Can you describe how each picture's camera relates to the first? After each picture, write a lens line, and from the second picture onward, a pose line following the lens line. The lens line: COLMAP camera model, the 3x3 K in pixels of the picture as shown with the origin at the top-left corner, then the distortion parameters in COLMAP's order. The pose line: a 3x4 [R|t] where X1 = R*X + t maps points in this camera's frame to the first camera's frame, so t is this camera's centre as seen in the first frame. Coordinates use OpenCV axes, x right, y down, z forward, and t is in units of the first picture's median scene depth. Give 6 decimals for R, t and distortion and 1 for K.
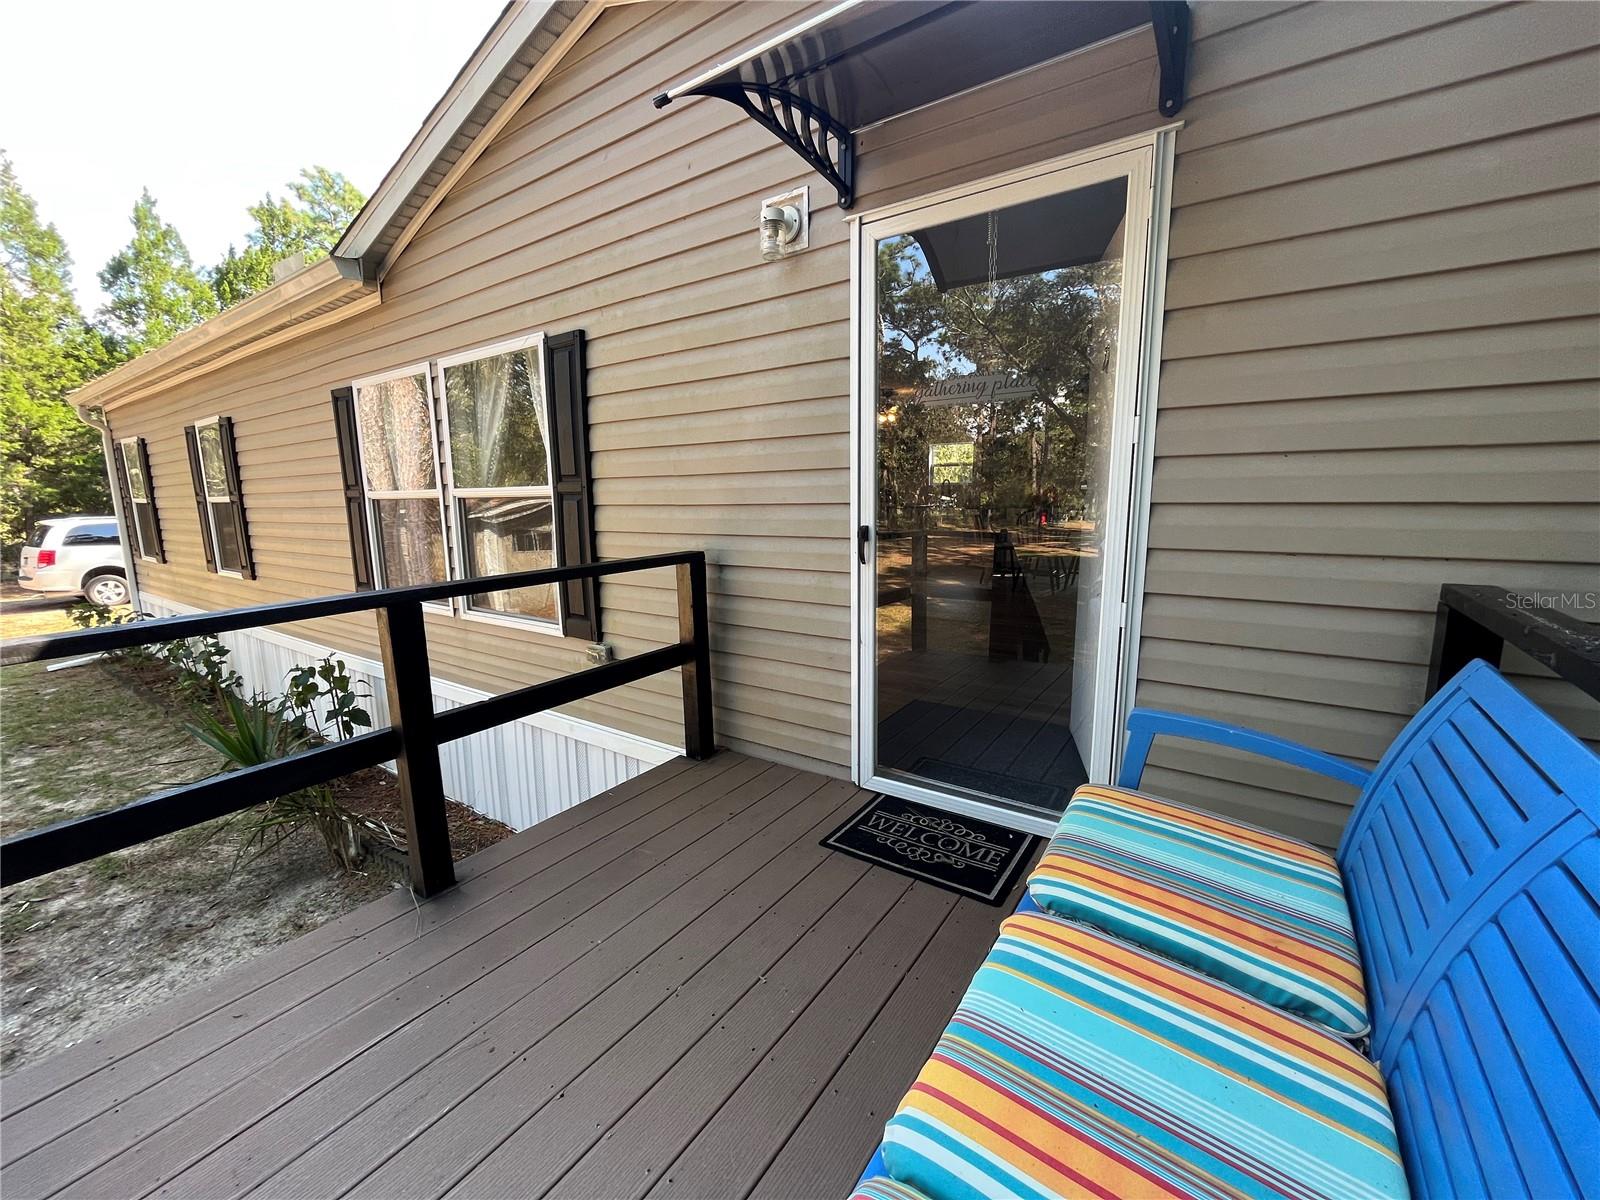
lens RADIAL K [[652.4, 0, 800.0], [0, 652.4, 600.0], [0, 0, 1]] dist [-0.000099, 0.000026]
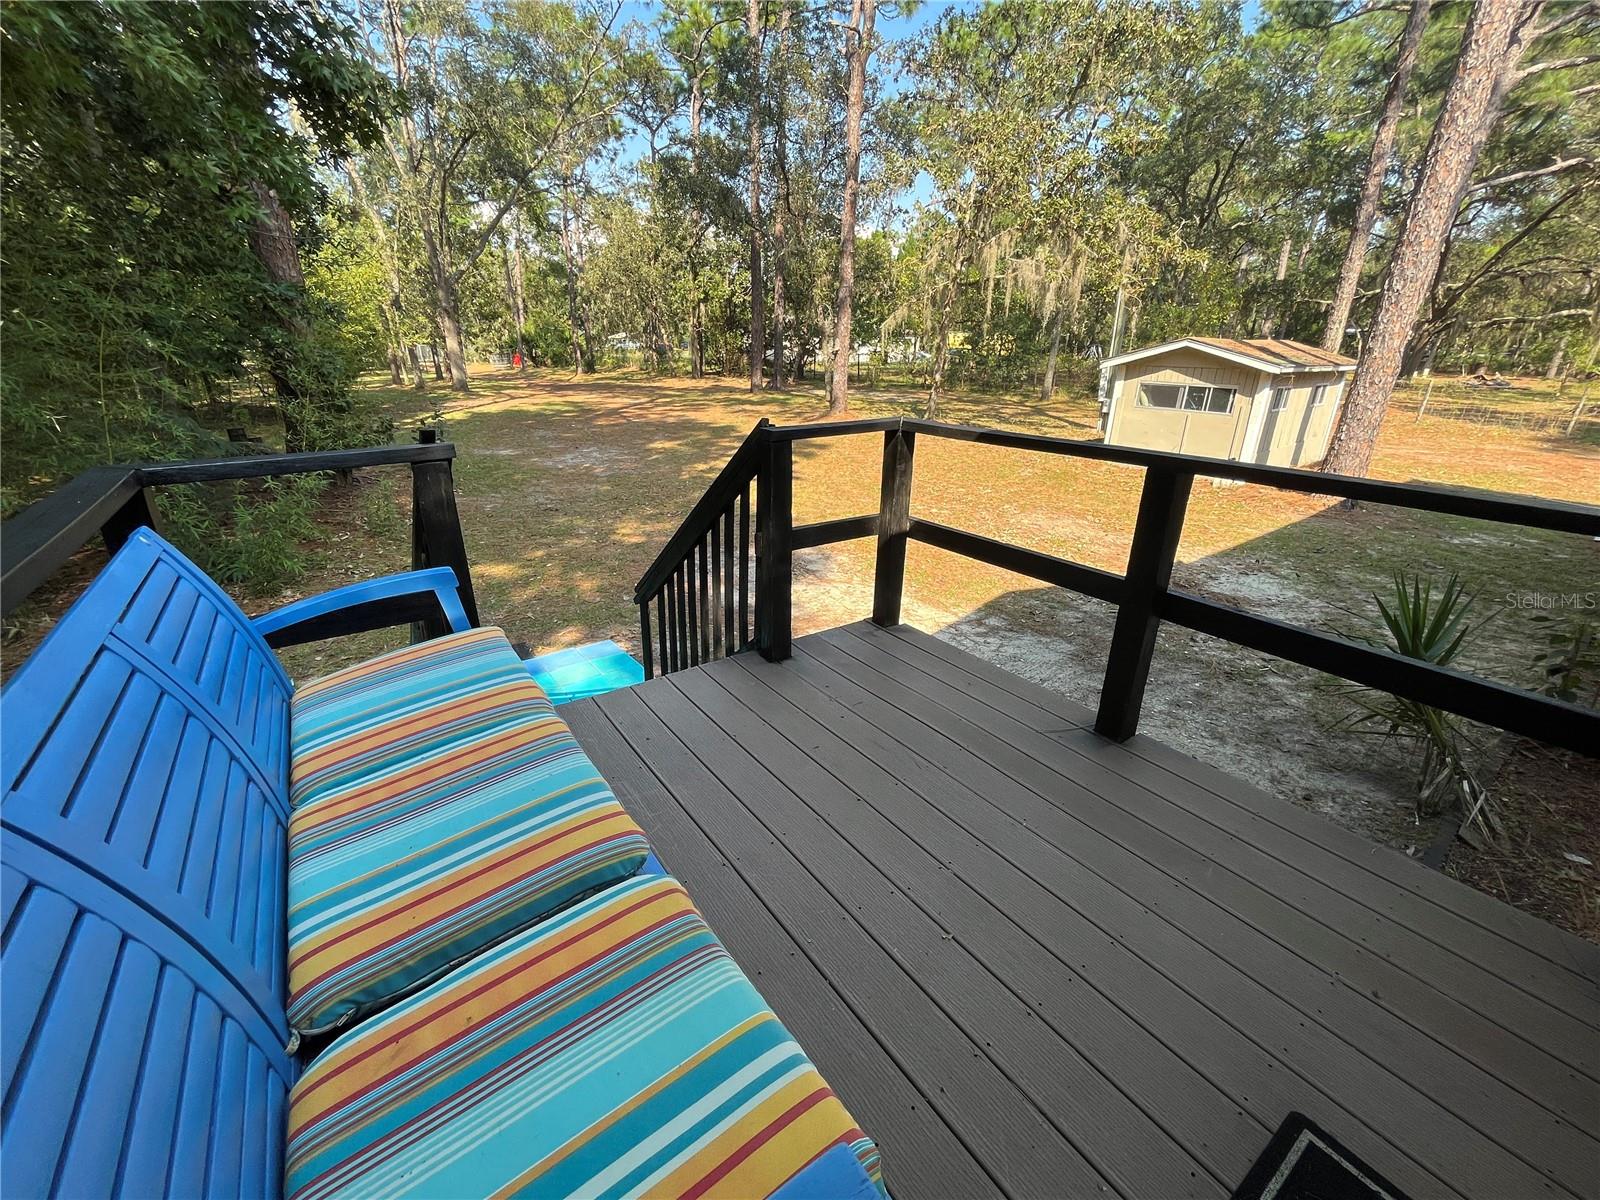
lens RADIAL K [[652.0, 0, 776.4], [0, 652.0, 601.2], [0, 0, 1]] dist [-0.003396, -0.000337]
pose [[-0.362834, 0.357562, -0.860524, 0.301674], [-0.158535, 0.886305, 0.435120, -0.083756], [0.918269, 0.294300, -0.264895, 0.424010]]
